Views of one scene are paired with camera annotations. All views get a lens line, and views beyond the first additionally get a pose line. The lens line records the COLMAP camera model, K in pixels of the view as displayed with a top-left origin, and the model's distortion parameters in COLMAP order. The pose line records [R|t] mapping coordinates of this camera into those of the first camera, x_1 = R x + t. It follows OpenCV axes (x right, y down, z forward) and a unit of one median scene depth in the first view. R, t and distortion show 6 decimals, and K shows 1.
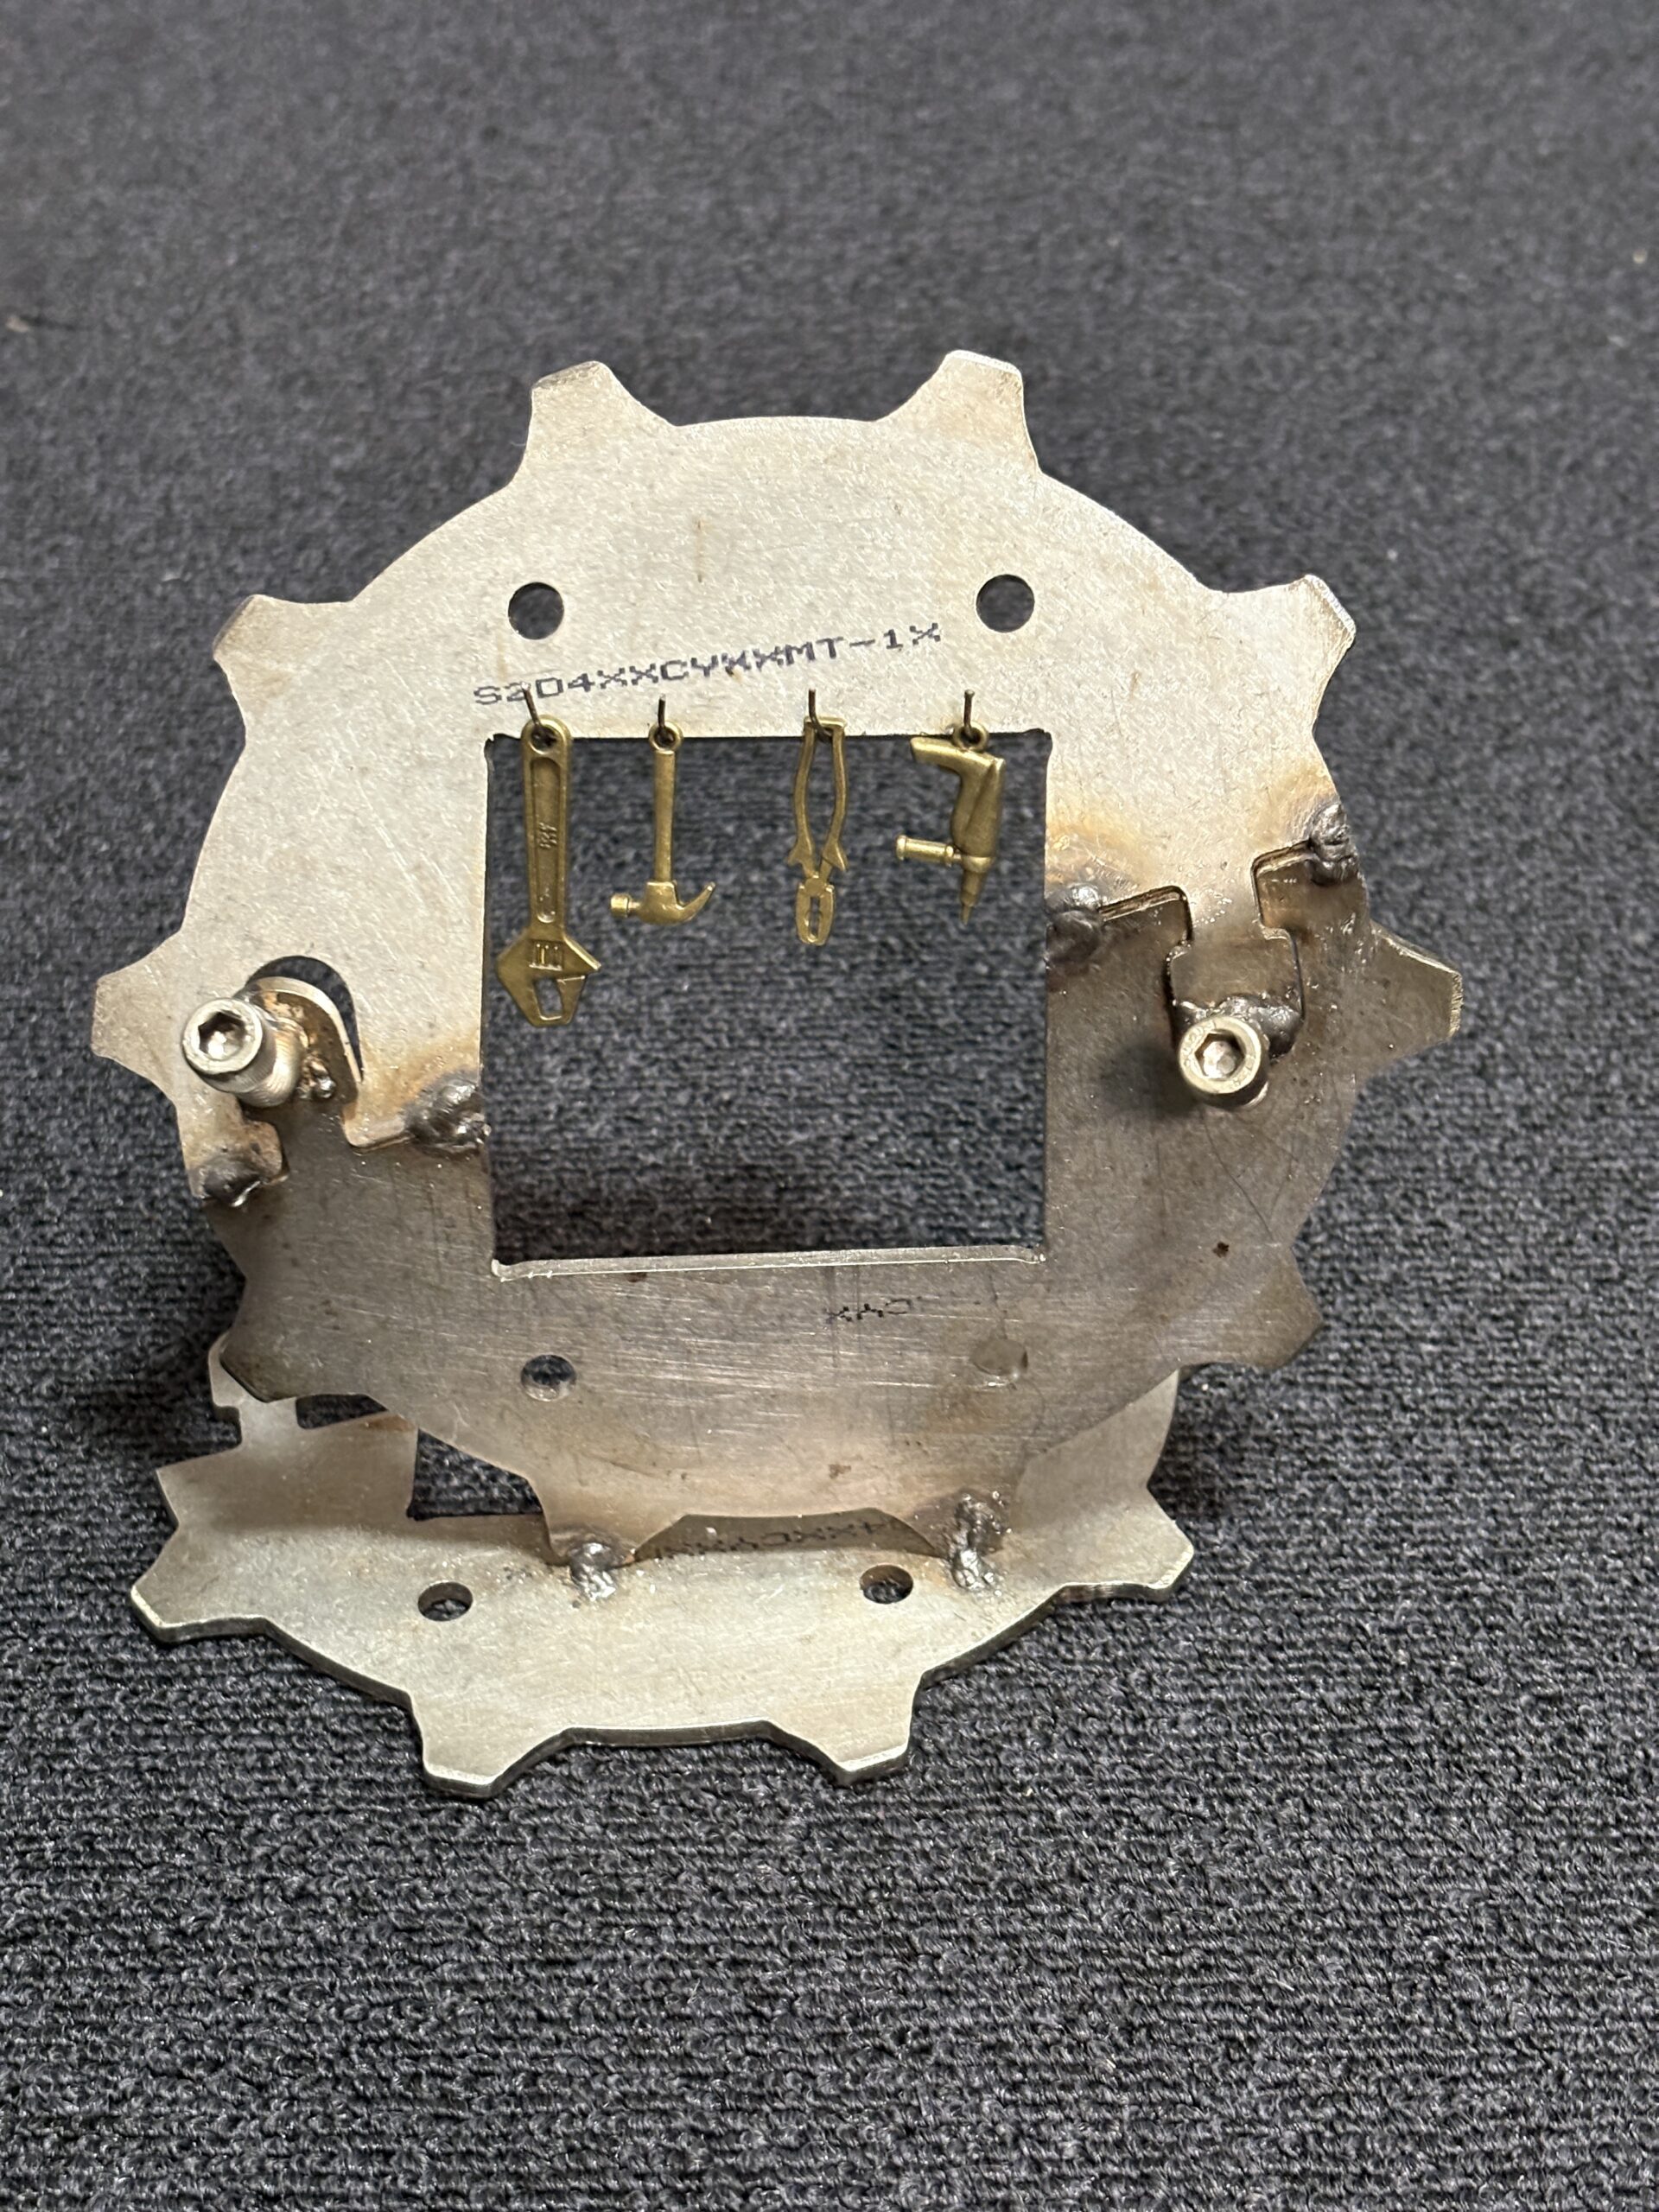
lens RADIAL K [[3355.8, 0, 822.5], [0, 3355.8, 1103.5], [0, 0, 1]] dist [0.220642, -0.887349]
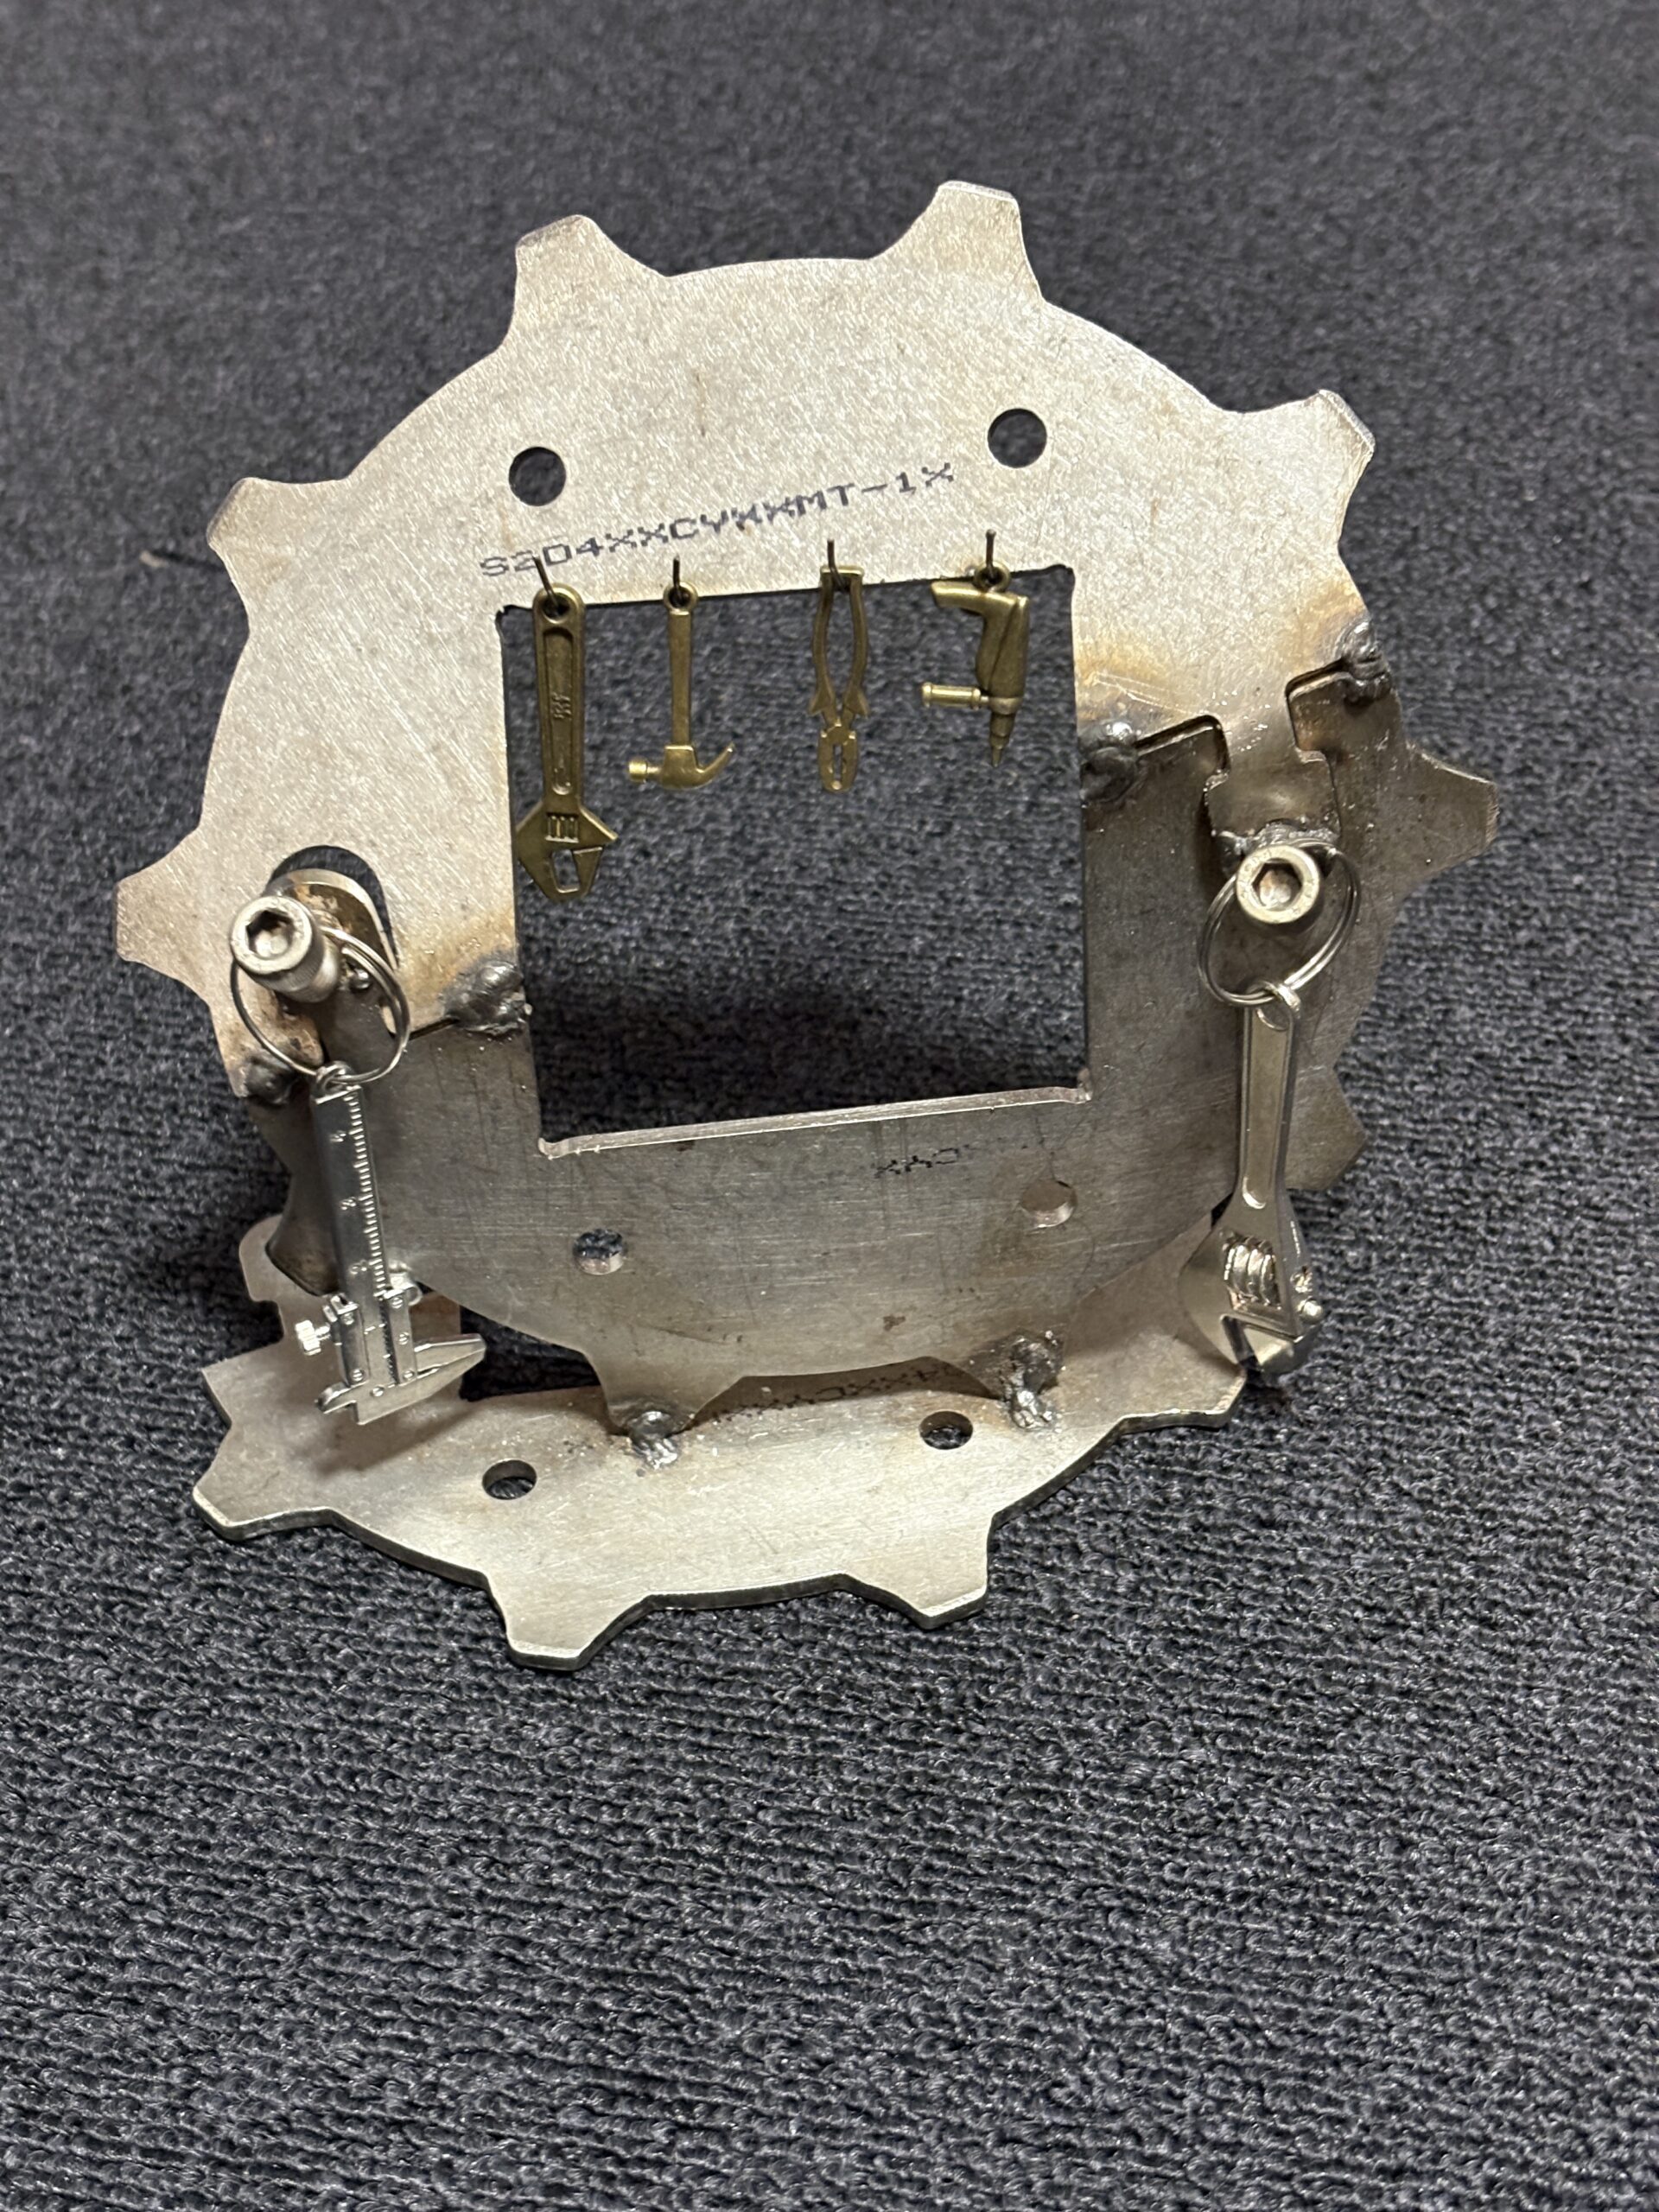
lens RADIAL K [[3355.7, 0, 827.0], [0, 3355.7, 1116.2], [0, 0, 1]] dist [0.239664, -1.018381]
pose [[0.979295, 0.117843, -0.164605, 0.132663], [-0.108405, 0.991965, 0.065216, -0.281765], [0.170968, -0.046022, 0.984201, 0.348129]]
